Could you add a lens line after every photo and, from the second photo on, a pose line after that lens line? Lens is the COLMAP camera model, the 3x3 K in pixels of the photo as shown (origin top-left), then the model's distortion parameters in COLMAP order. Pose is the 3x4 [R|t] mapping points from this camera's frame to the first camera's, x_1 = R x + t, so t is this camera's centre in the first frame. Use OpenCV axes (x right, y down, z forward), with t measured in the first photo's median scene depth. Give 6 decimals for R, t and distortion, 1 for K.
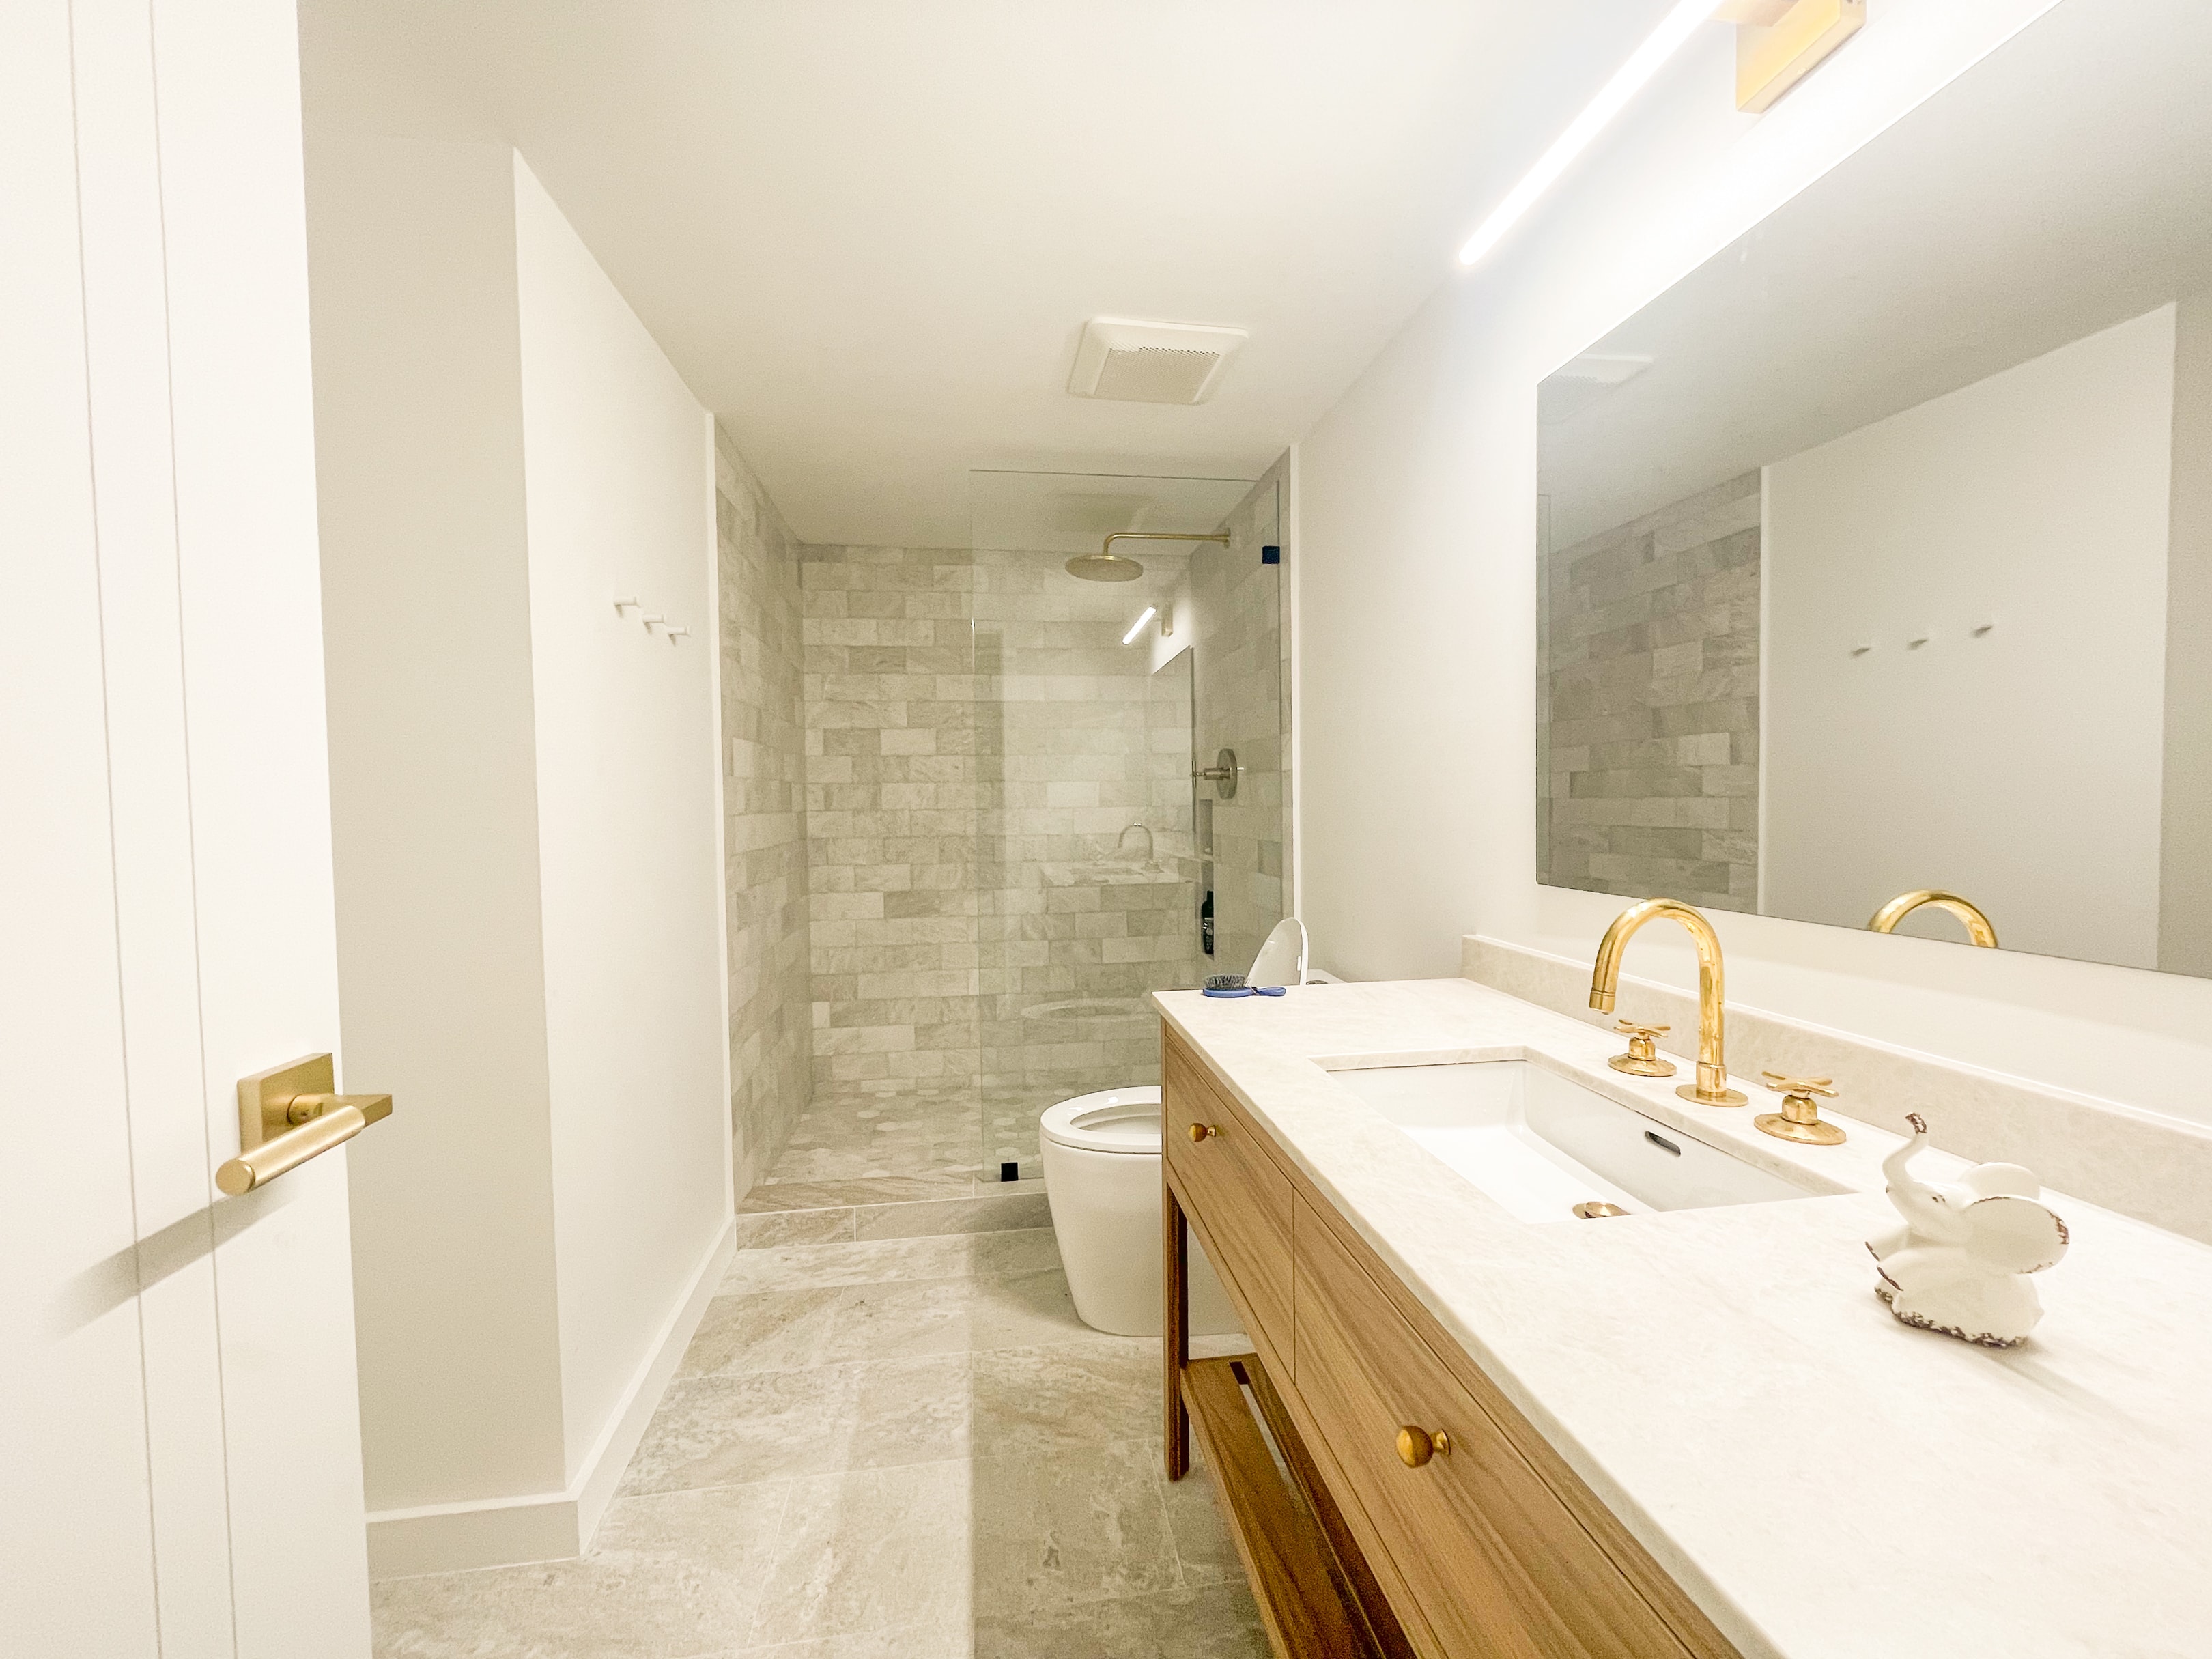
lens RADIAL K [[889.0, 0, 1110.0], [0, 889.0, 831.4], [0, 0, 1]] dist [-0.002009, -0.000254]
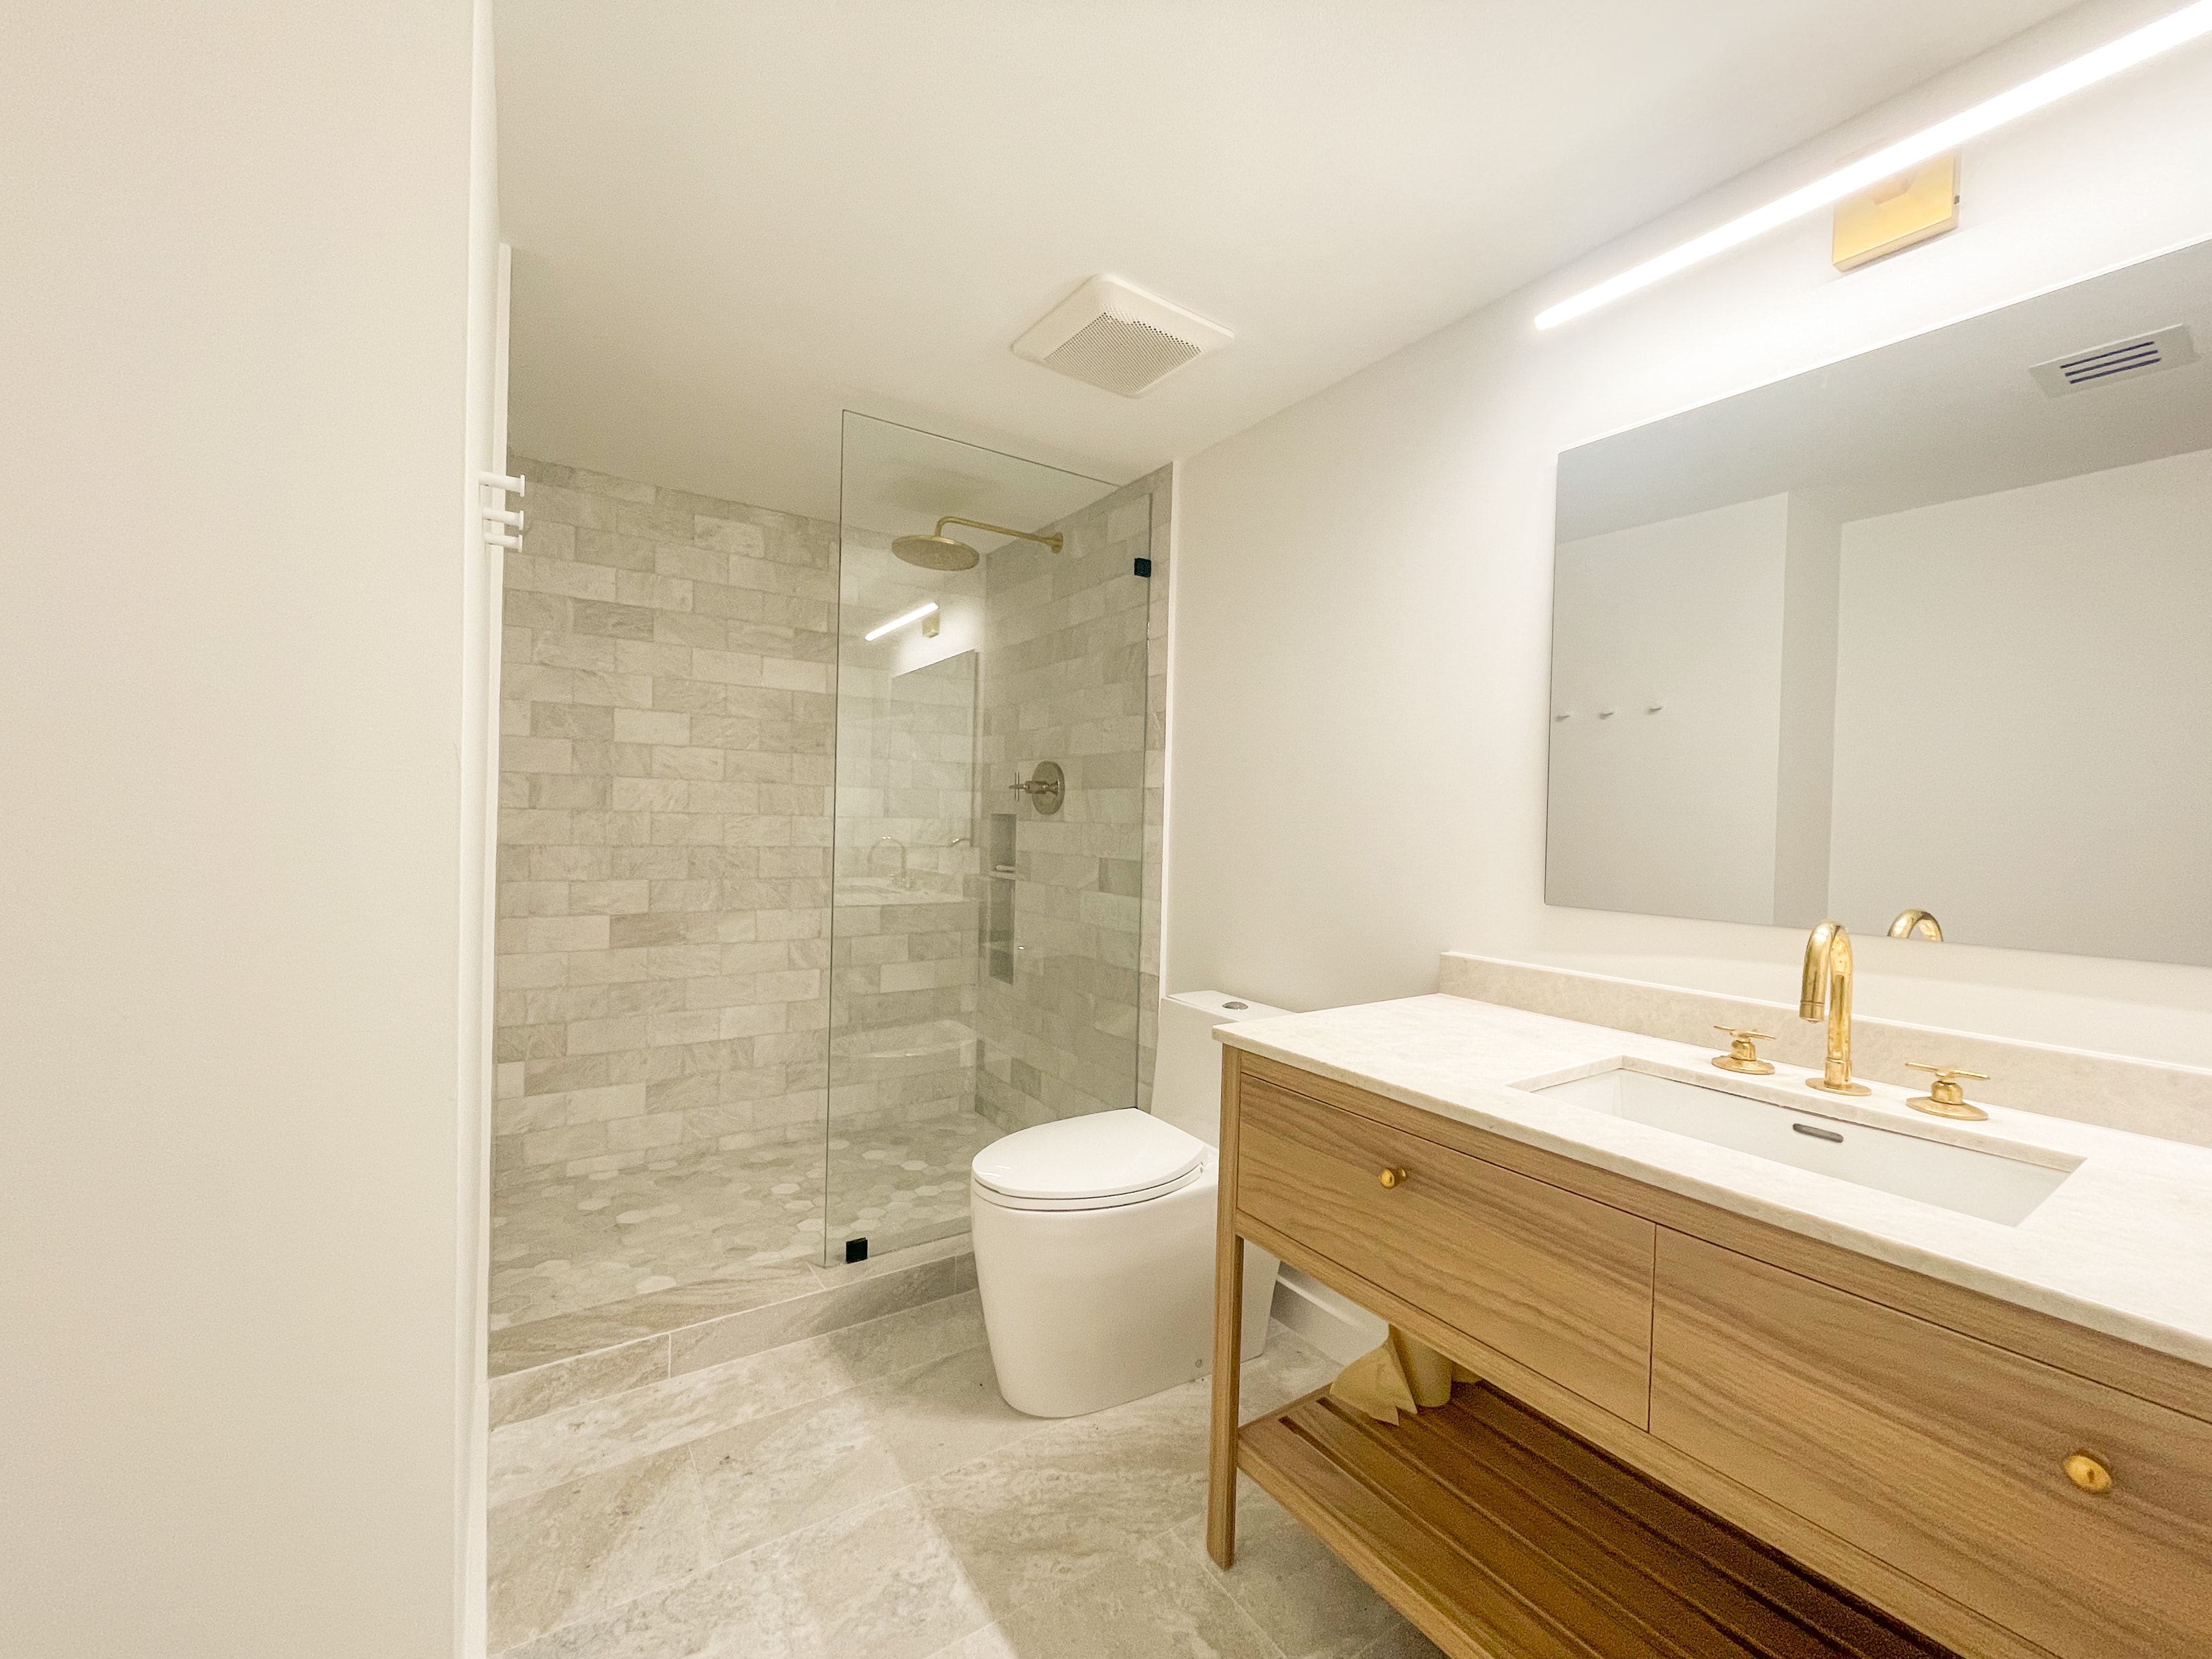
lens RADIAL K [[889.0, 0, 1110.0], [0, 889.0, 831.4], [0, 0, 1]] dist [-0.002009, -0.000254]
pose [[0.901316, 0.030828, 0.432064, -0.218109], [-0.022580, 0.999452, -0.024207, 0.003447], [-0.432573, 0.012062, 0.901518, 0.111450]]
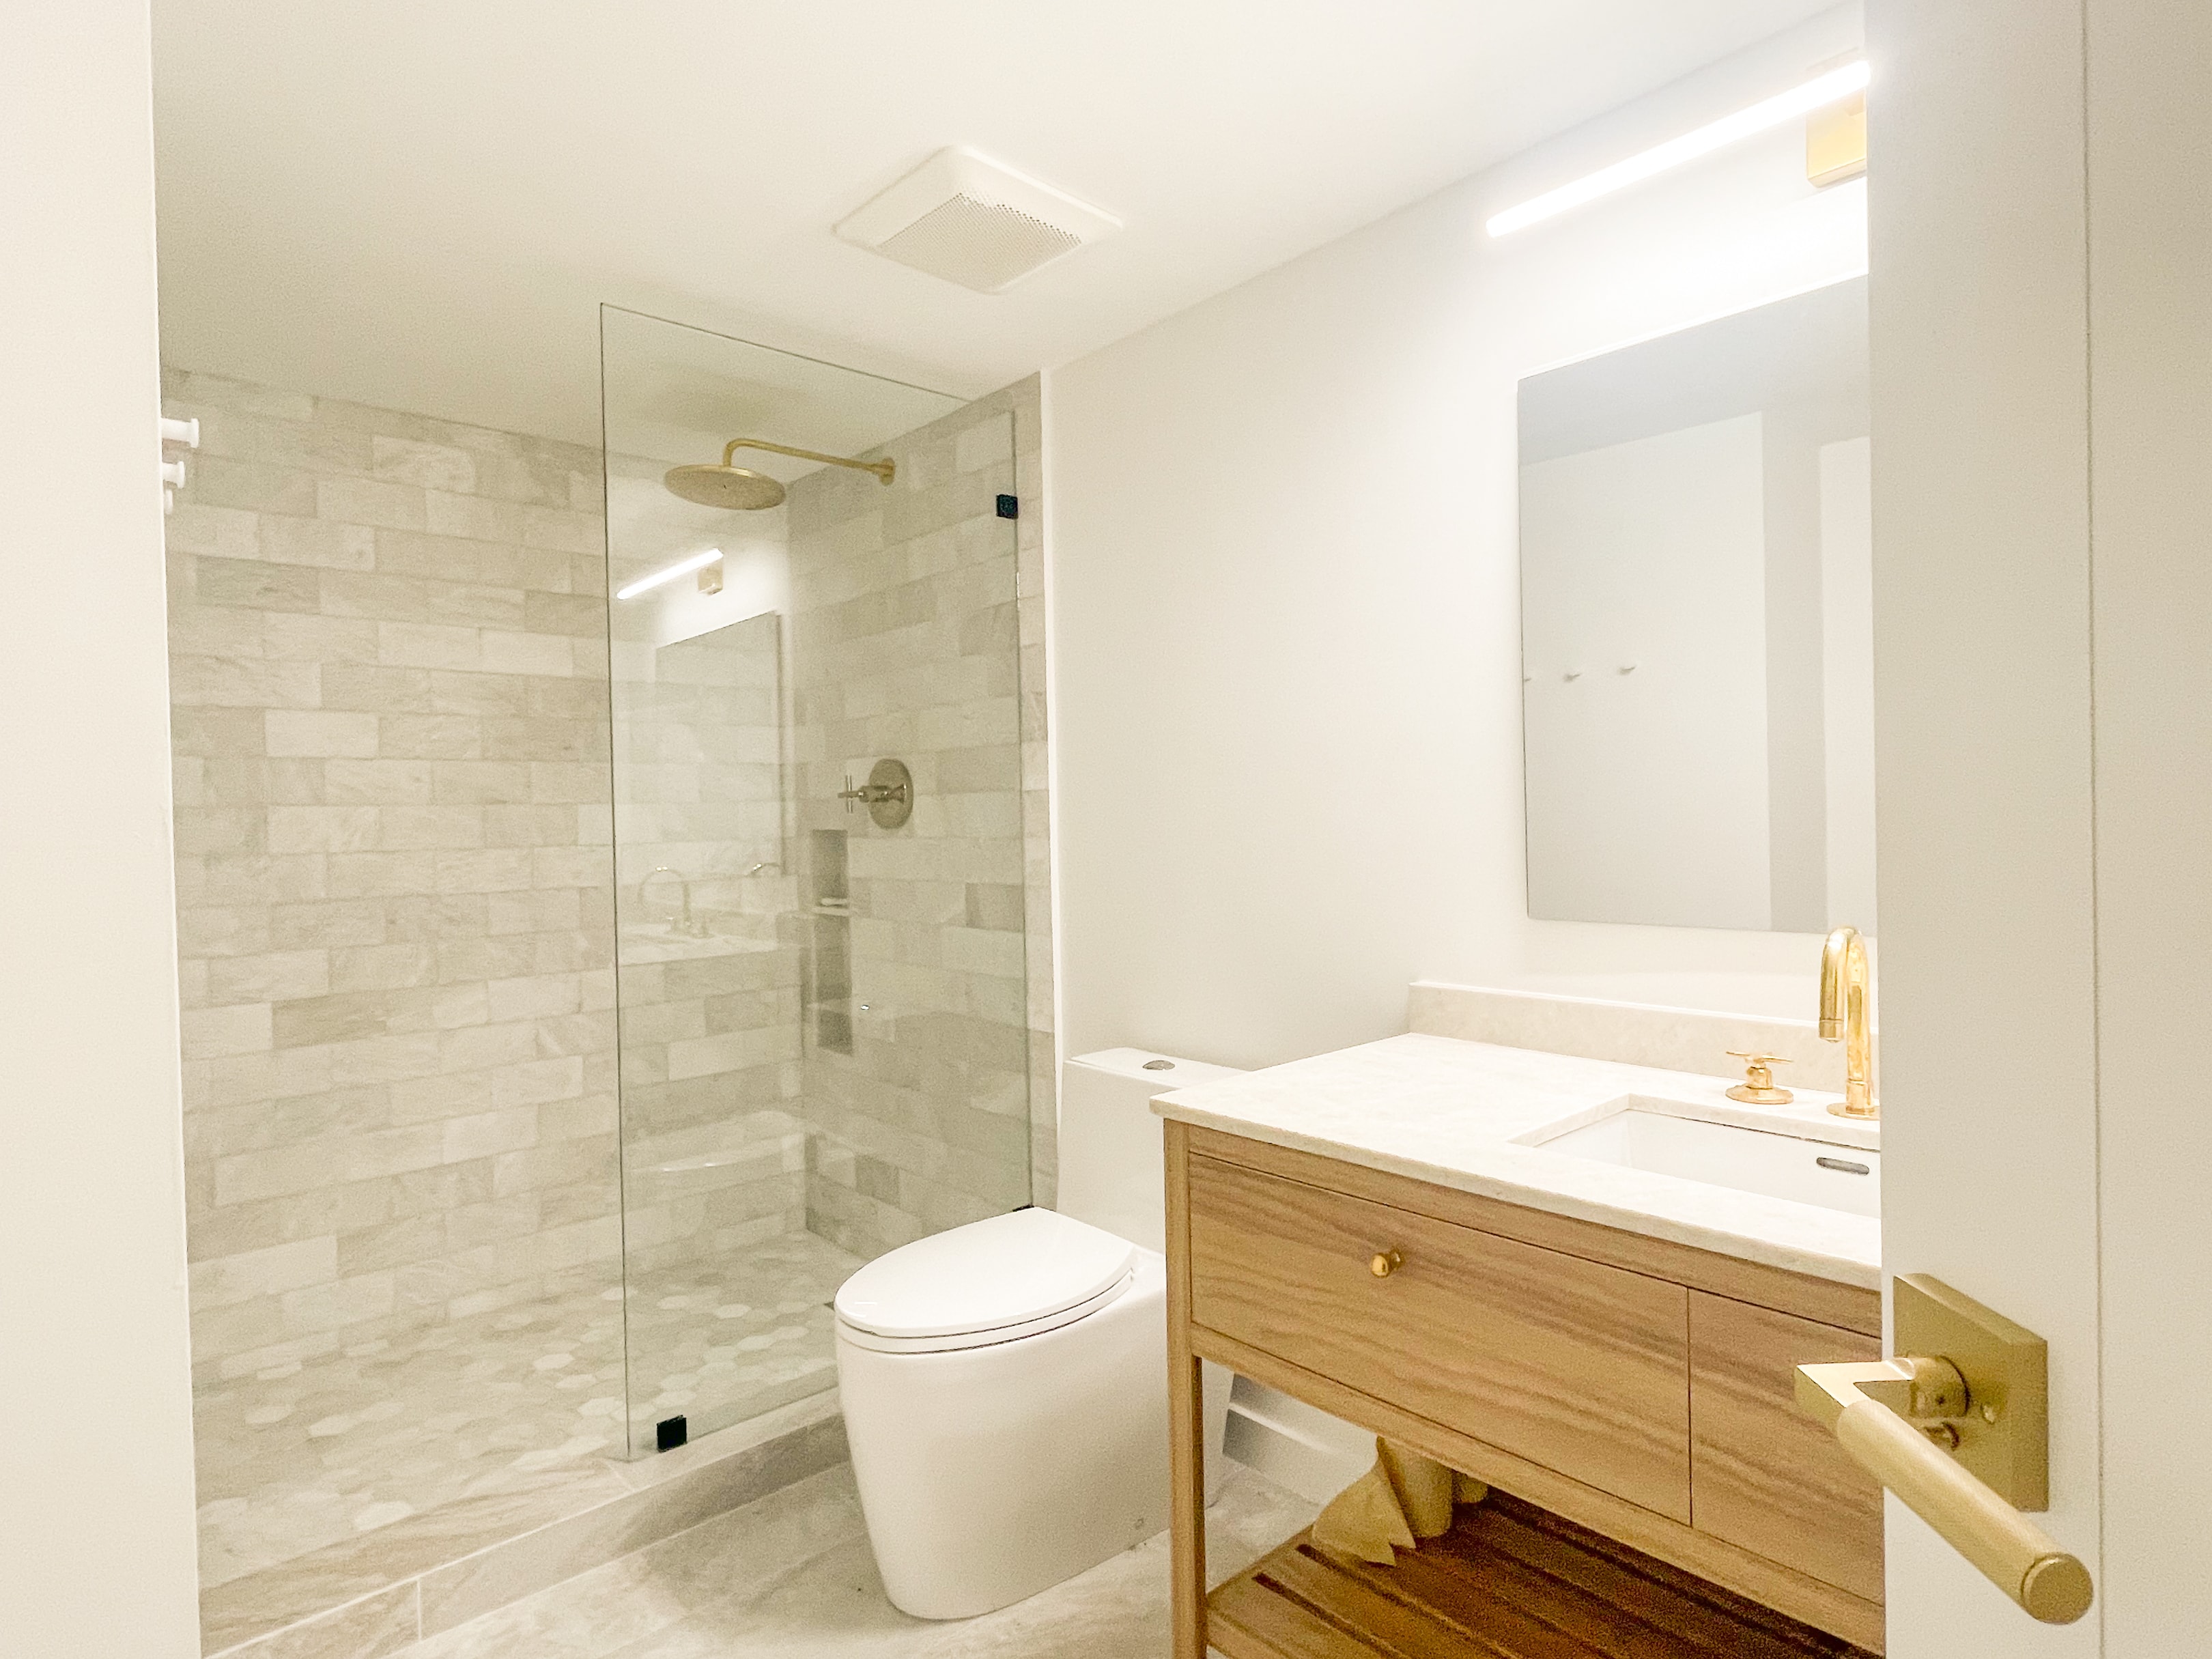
lens RADIAL K [[1180.9, 0, 1112.3], [0, 1180.9, 823.9], [0, 0, 1]] dist [-0.000611, -0.000511]
pose [[0.830931, -0.007650, 0.556322, -0.250869], [0.029025, 0.999140, -0.029613, -0.006628], [-0.555617, 0.040754, 0.830439, 0.102748]]
